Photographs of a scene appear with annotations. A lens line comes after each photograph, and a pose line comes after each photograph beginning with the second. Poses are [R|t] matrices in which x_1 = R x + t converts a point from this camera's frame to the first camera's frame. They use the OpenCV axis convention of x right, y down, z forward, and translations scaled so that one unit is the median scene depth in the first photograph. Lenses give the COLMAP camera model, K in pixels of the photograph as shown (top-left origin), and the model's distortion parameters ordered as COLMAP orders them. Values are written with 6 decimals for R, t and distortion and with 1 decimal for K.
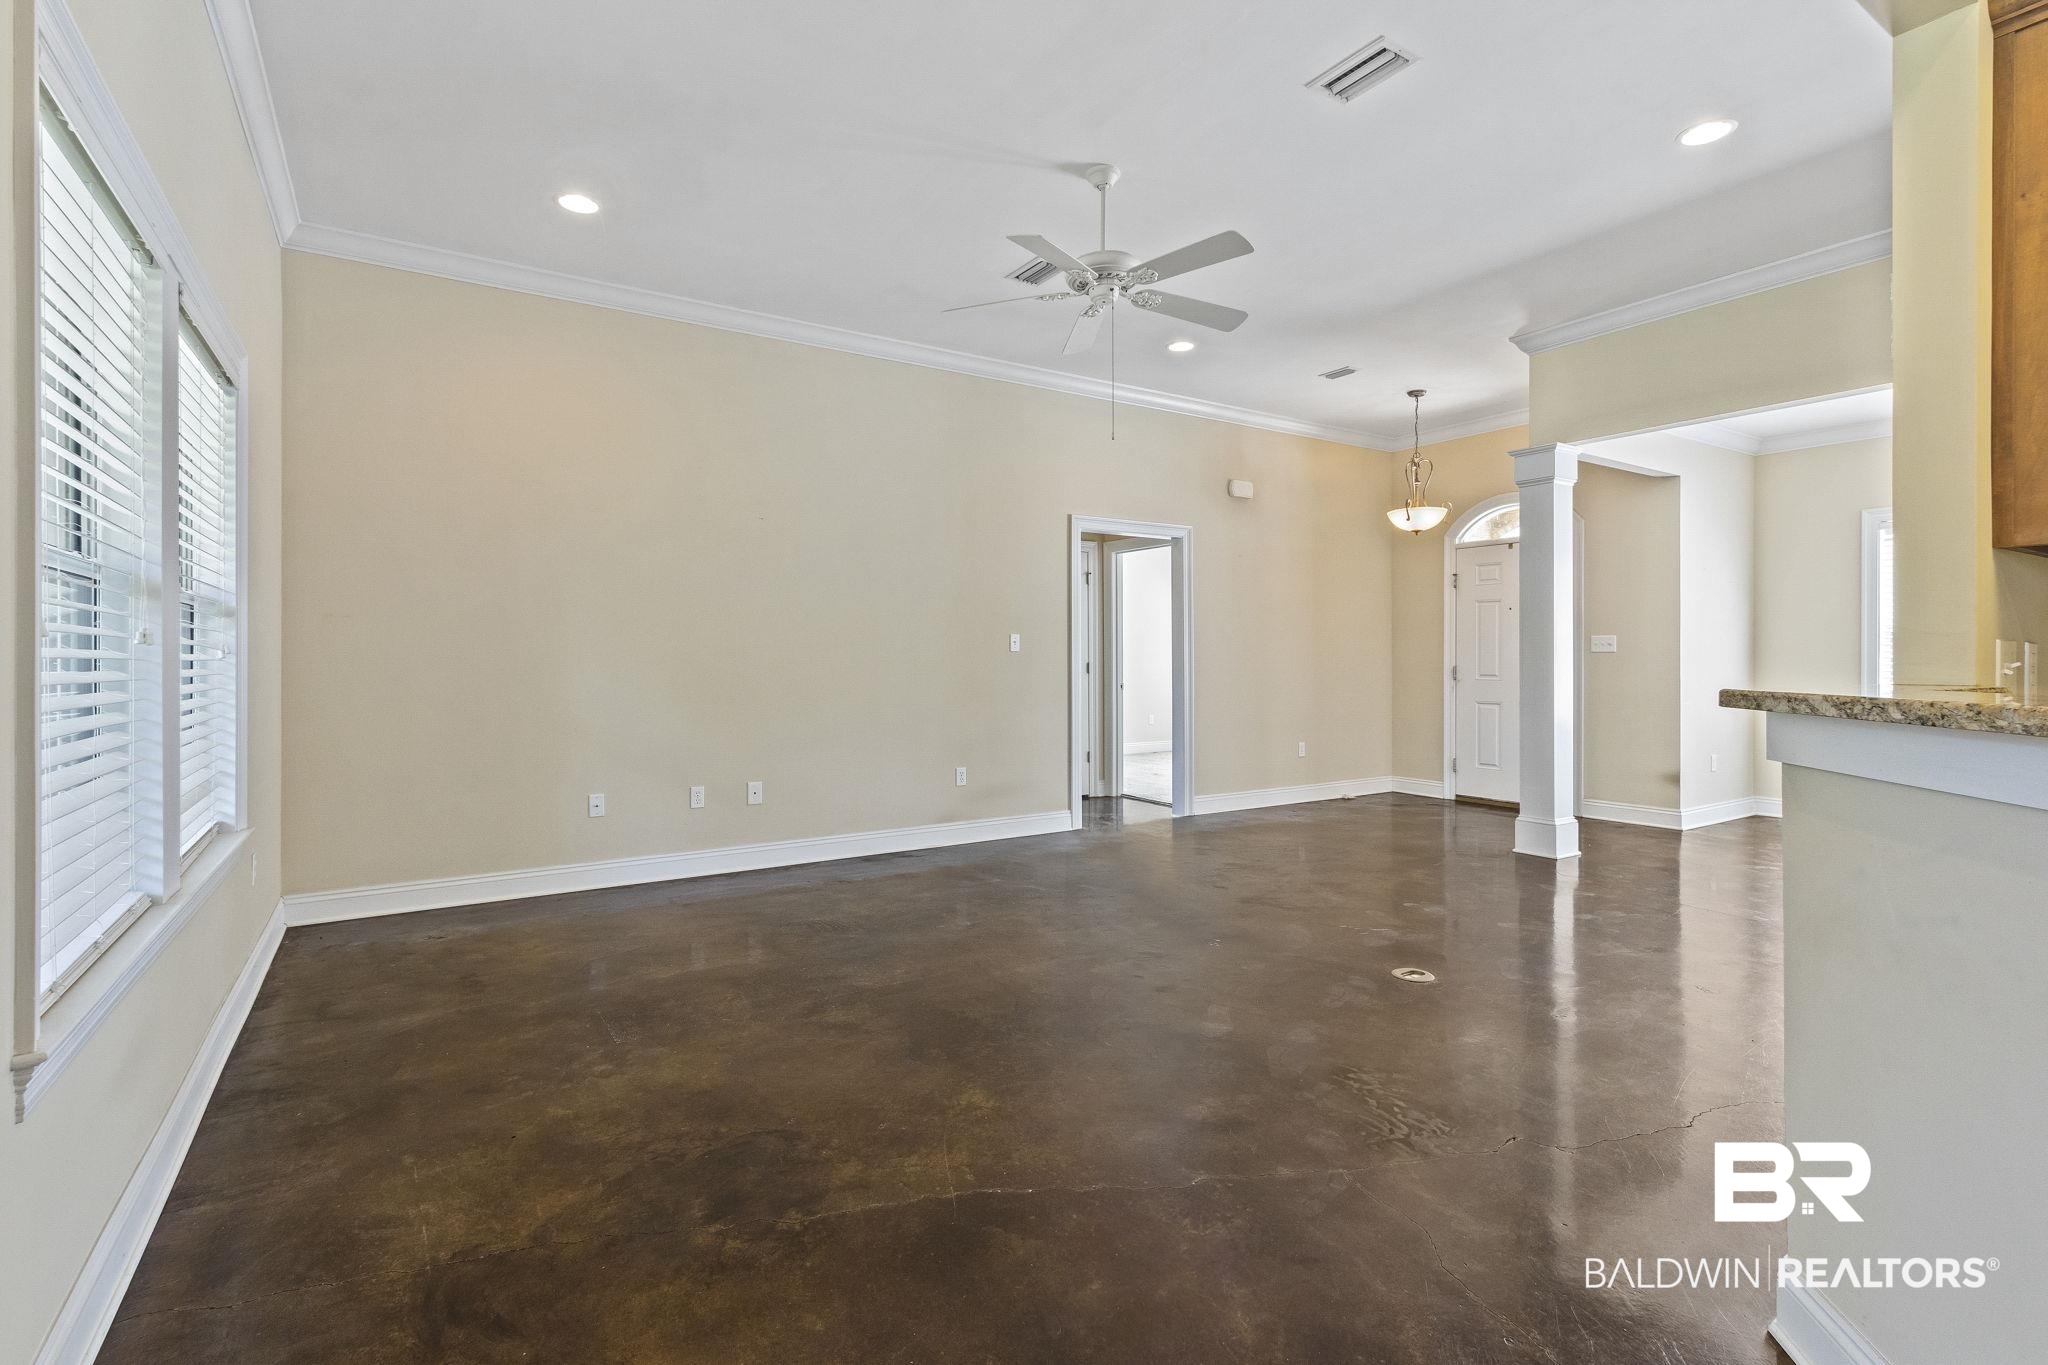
lens RADIAL K [[953.1, 0, 1025.1], [0, 953.1, 657.6], [0, 0, 1]] dist [0.000594, 0.000113]
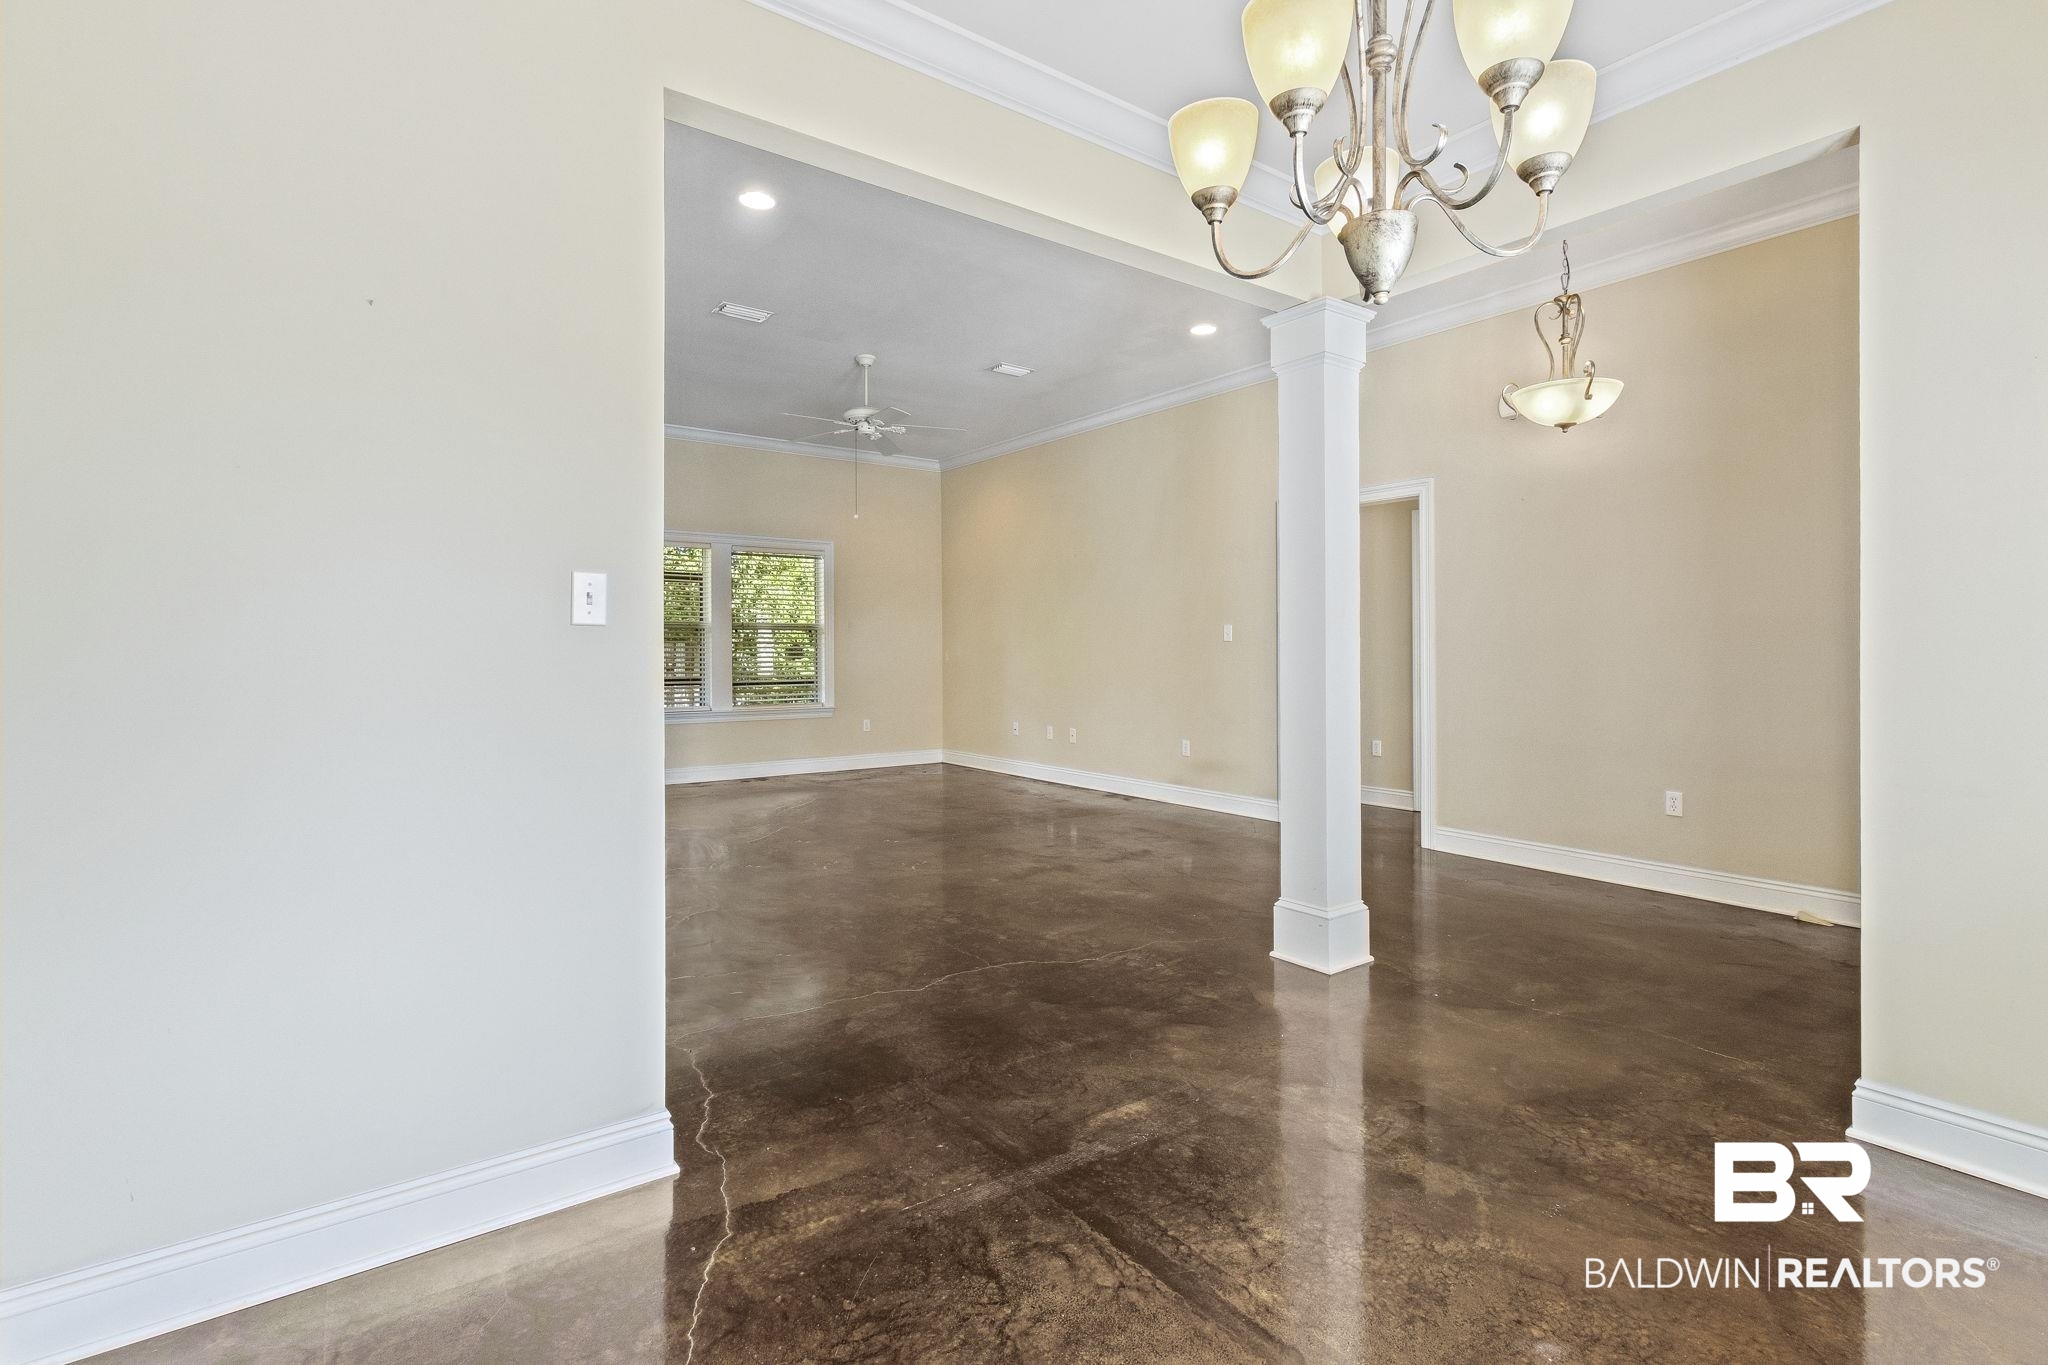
lens RADIAL K [[945.1, 0, 1014.7], [0, 945.1, 667.2], [0, 0, 1]] dist [0.004281, 0.000597]
pose [[0.034592, 0.014363, -0.999298, 0.919748], [0.000497, 0.999896, 0.014389, 0.006858], [0.999401, -0.000995, 0.034581, 0.634476]]
